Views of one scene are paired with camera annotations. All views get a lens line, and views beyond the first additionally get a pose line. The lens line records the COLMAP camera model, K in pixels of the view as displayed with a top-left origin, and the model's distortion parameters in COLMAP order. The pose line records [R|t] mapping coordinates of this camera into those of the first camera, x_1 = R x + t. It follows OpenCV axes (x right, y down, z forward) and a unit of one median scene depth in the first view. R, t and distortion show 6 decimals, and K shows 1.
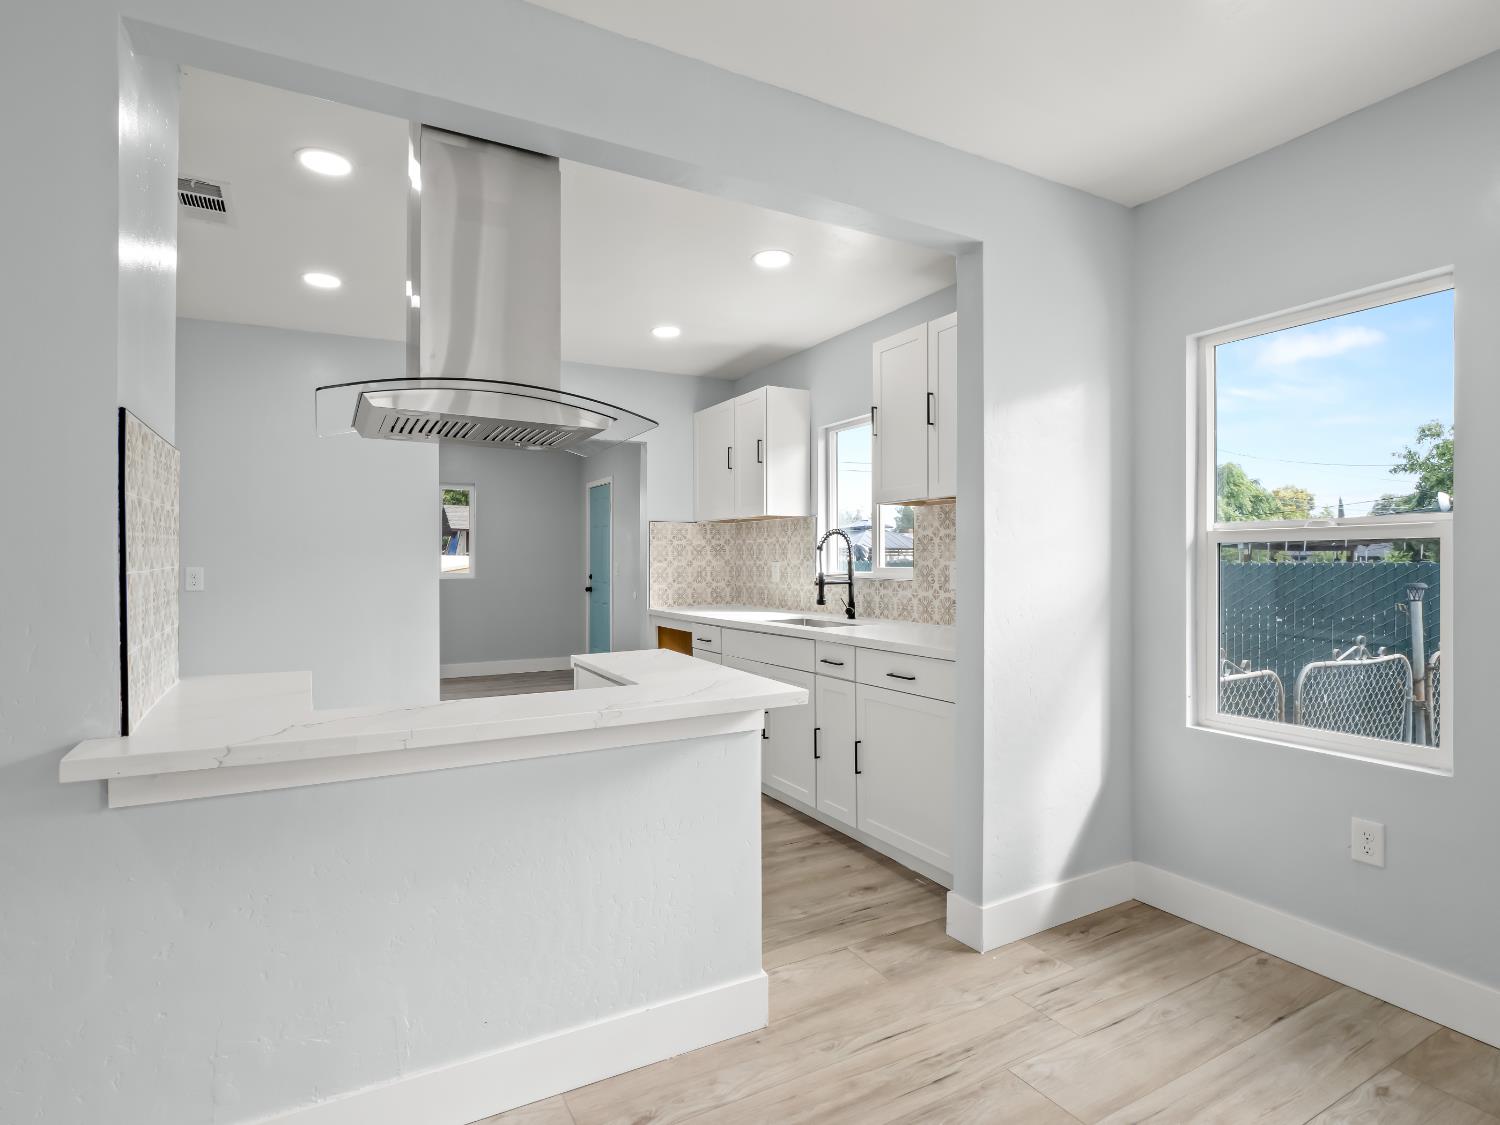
lens RADIAL K [[764.7, 0, 746.5], [0, 764.7, 581.7], [0, 0, 1]] dist [-0.006448, -0.004577]
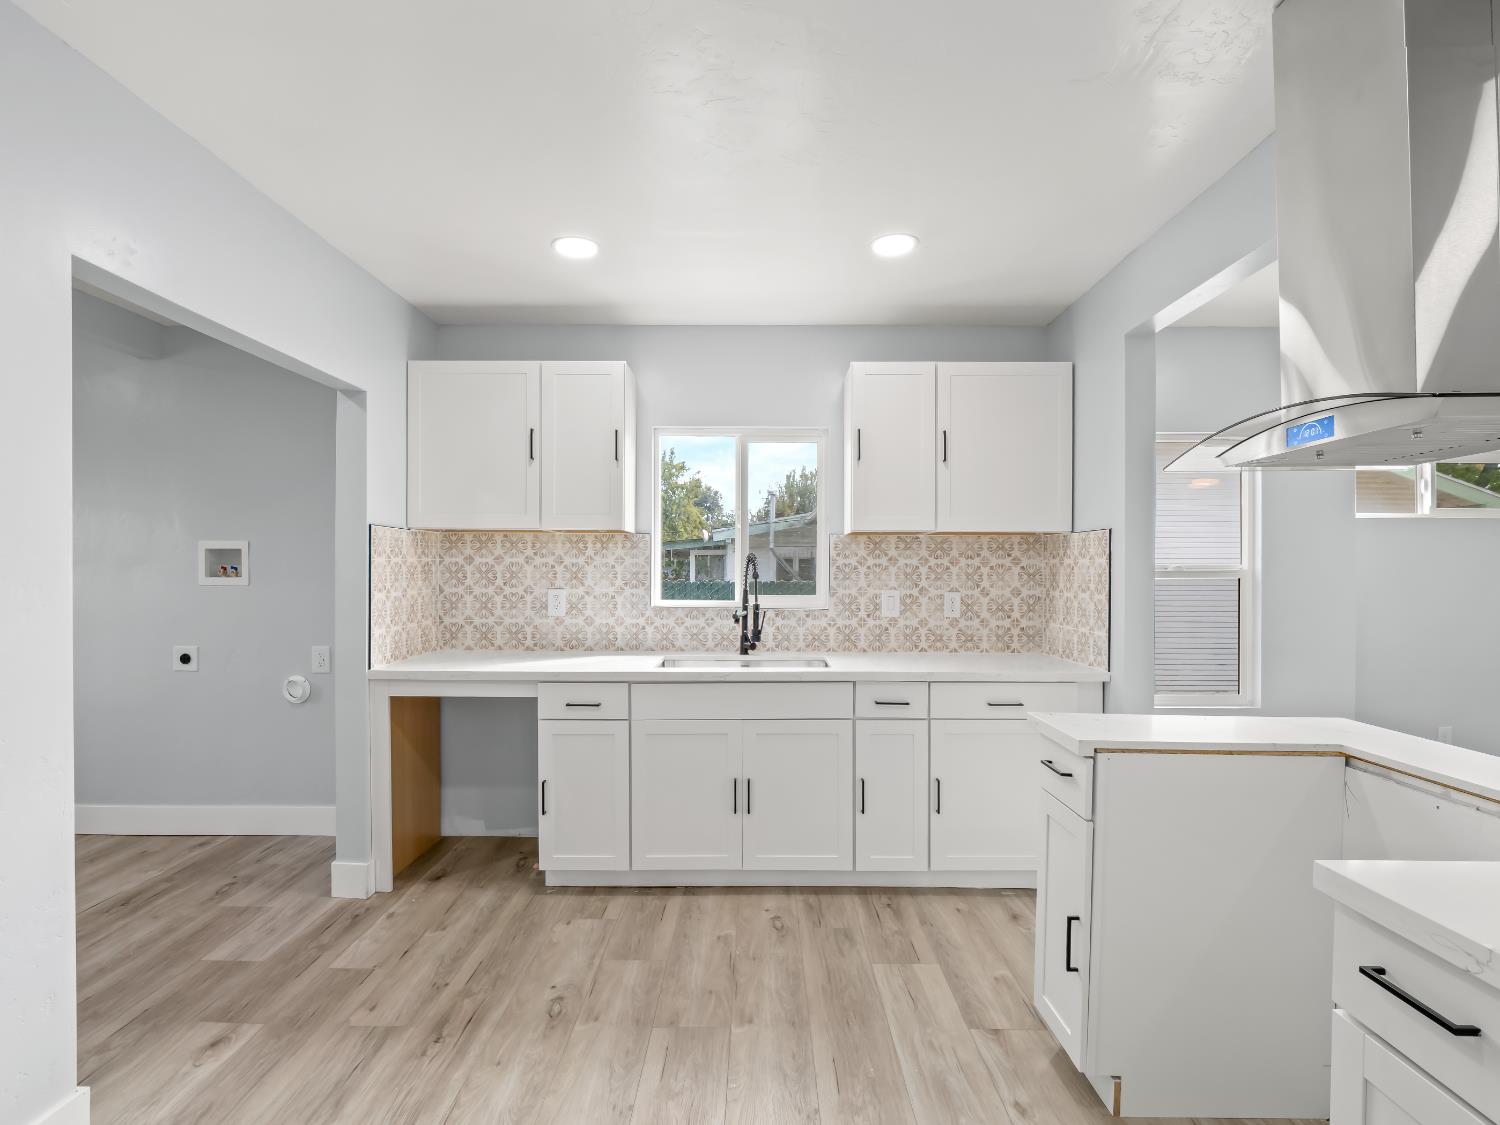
lens RADIAL K [[764.7, 0, 750.6], [0, 764.7, 572.5], [0, 0, 1]] dist [-0.006448, -0.004577]
pose [[0.487216, 0.004021, 0.873272, -0.558208], [0.017916, 0.999733, -0.014599, -0.029502], [-0.873097, 0.022758, 0.487014, 0.498635]]
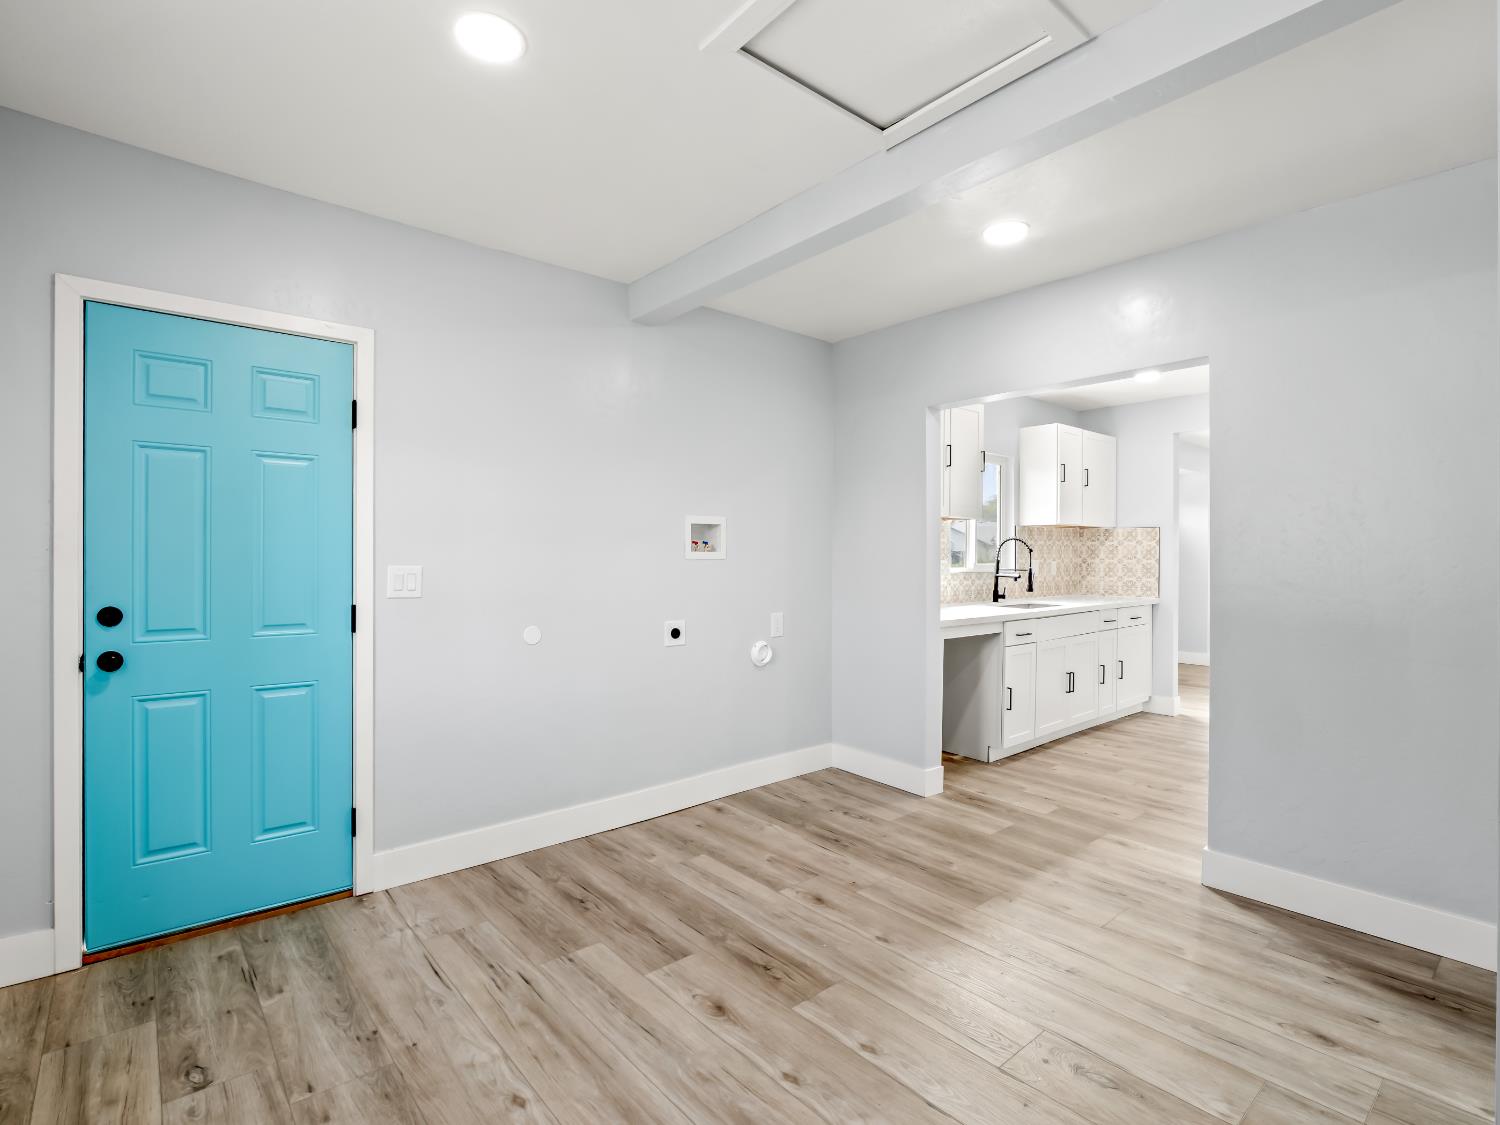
lens RADIAL K [[732.2, 0, 768.0], [0, 732.2, 567.5], [0, 0, 1]] dist [-0.007684, -0.004681]
pose [[-0.217723, -0.011694, 0.975941, -0.914831], [0.025884, 0.999507, 0.017751, -0.041268], [-0.975667, 0.029126, -0.217313, 1.481177]]
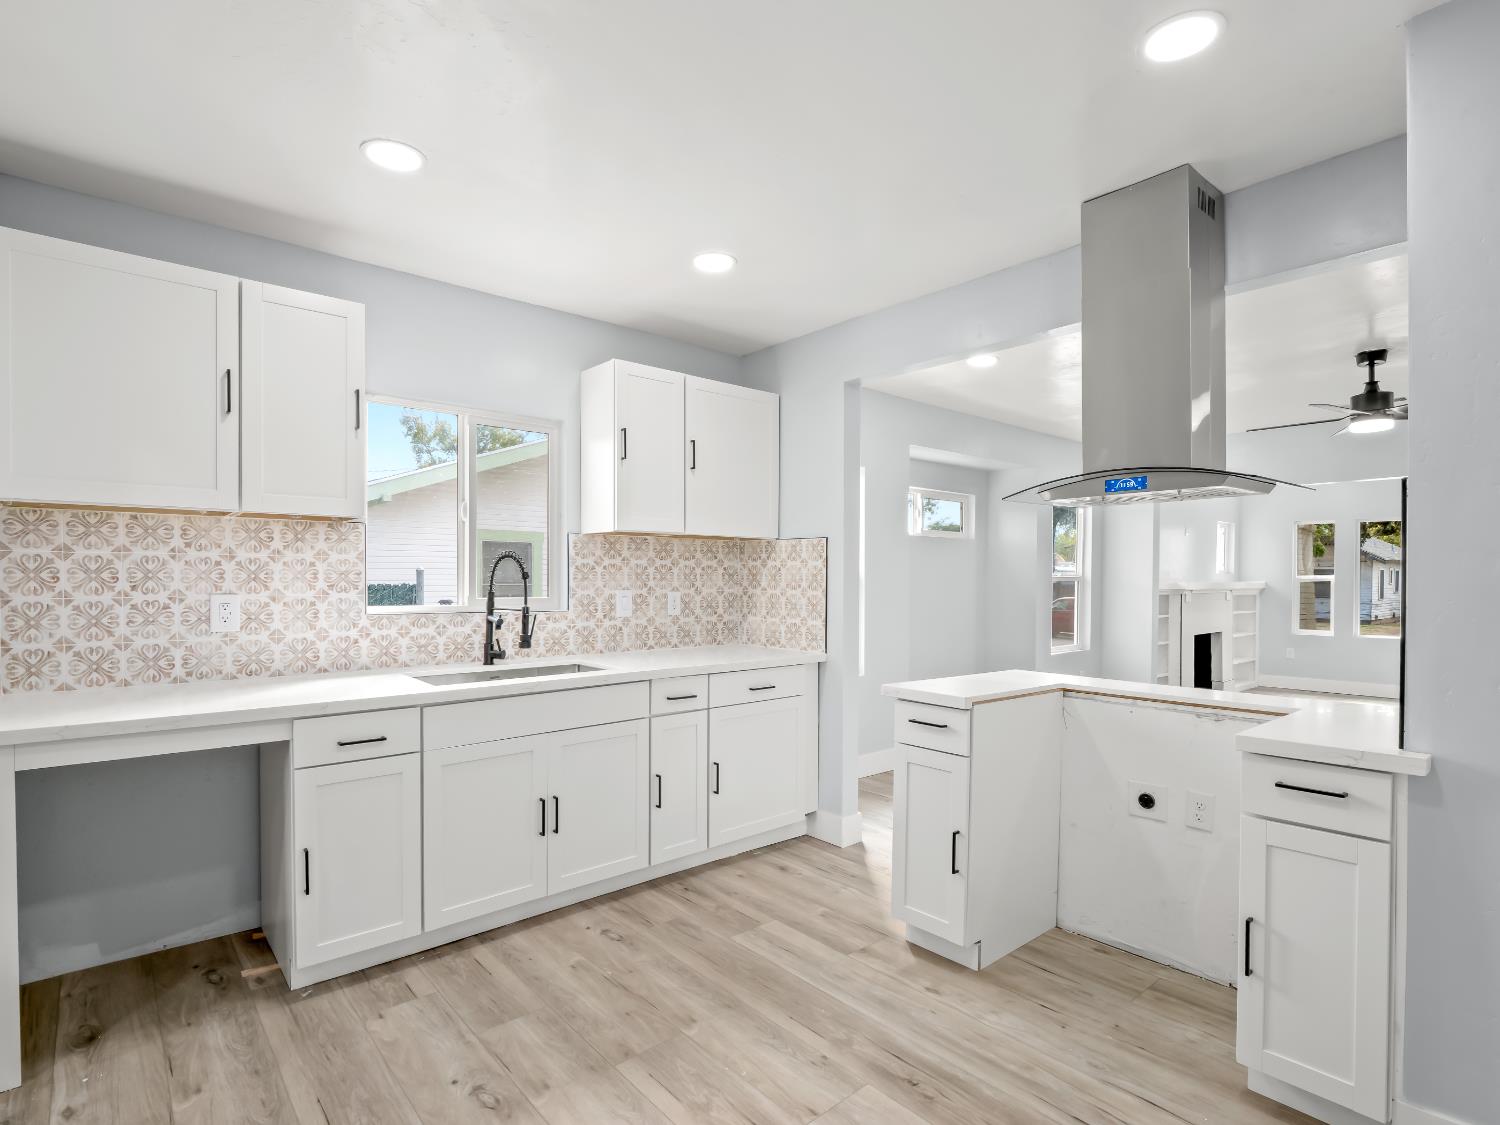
lens RADIAL K [[764.7, 0, 759.9], [0, 764.7, 592.0], [0, 0, 1]] dist [-0.006448, -0.004577]
pose [[-0.217091, -0.015869, 0.976022, -0.609882], [0.023503, 0.999493, 0.021478, -0.032336], [-0.975868, 0.027602, -0.216608, 0.794758]]
